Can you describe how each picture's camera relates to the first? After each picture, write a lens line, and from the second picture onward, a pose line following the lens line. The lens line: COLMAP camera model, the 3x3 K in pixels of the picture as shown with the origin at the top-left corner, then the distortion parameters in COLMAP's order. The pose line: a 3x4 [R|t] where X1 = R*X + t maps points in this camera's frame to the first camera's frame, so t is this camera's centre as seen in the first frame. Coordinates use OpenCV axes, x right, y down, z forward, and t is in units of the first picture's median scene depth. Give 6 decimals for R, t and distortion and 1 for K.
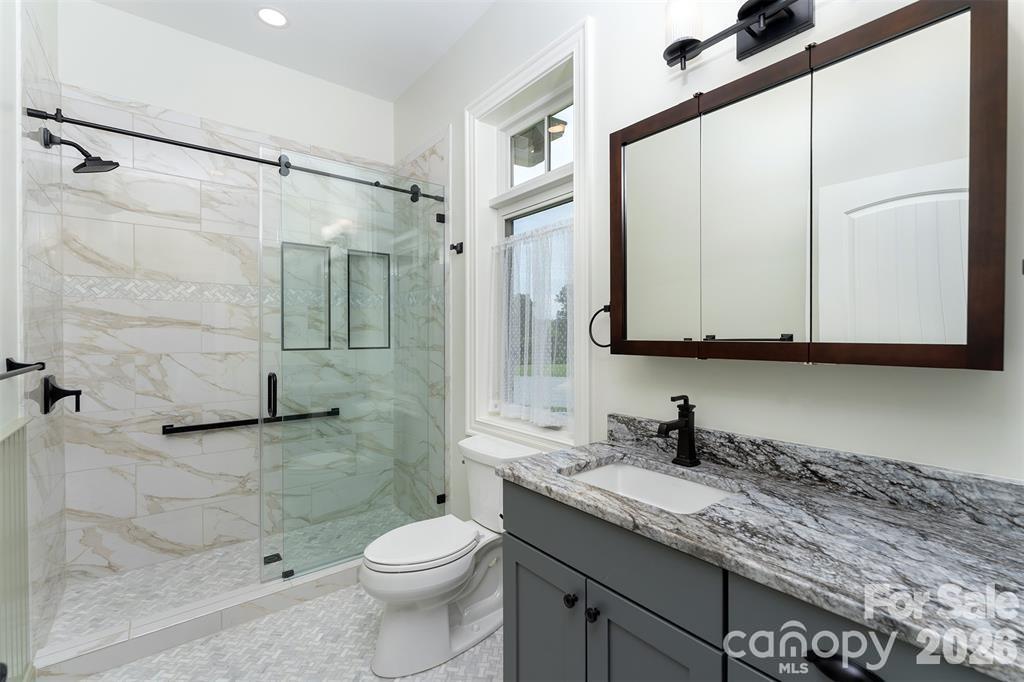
lens RADIAL K [[444.8, 0, 512.8], [0, 444.8, 341.9], [0, 0, 1]] dist [0.023235, 0.000408]
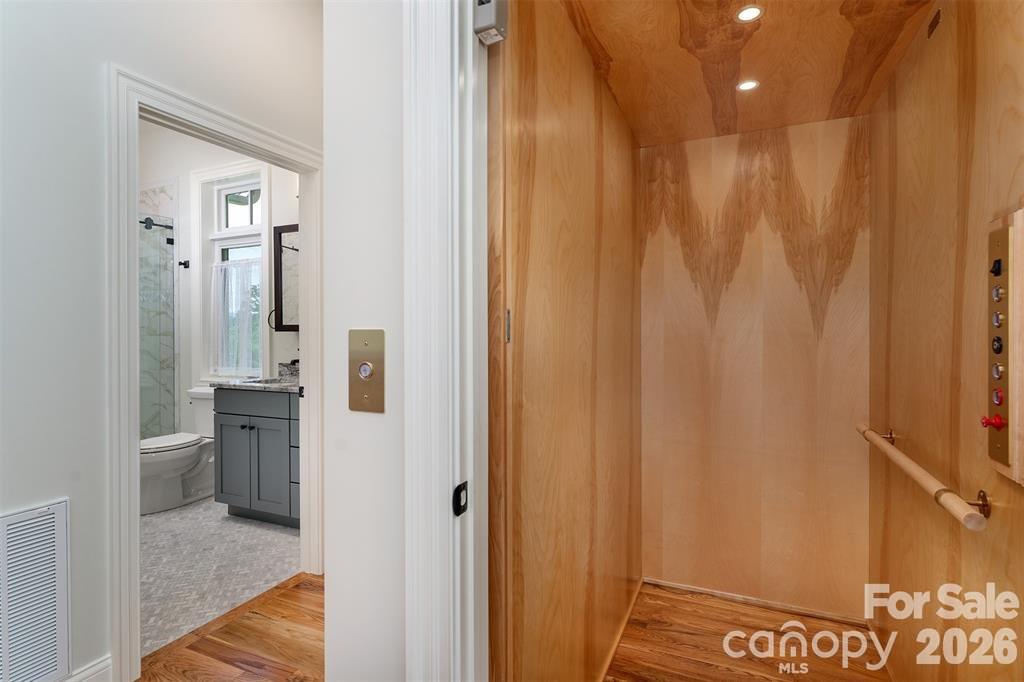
lens RADIAL K [[500.3, 0, 515.6], [0, 500.3, 339.0], [0, 0, 1]] dist [0.002004, -0.000168]
pose [[0.889606, -0.004176, 0.456709, 0.098220], [0.006506, 0.999973, -0.003529, 0.050695], [-0.456682, 0.006111, 0.889609, -1.040537]]
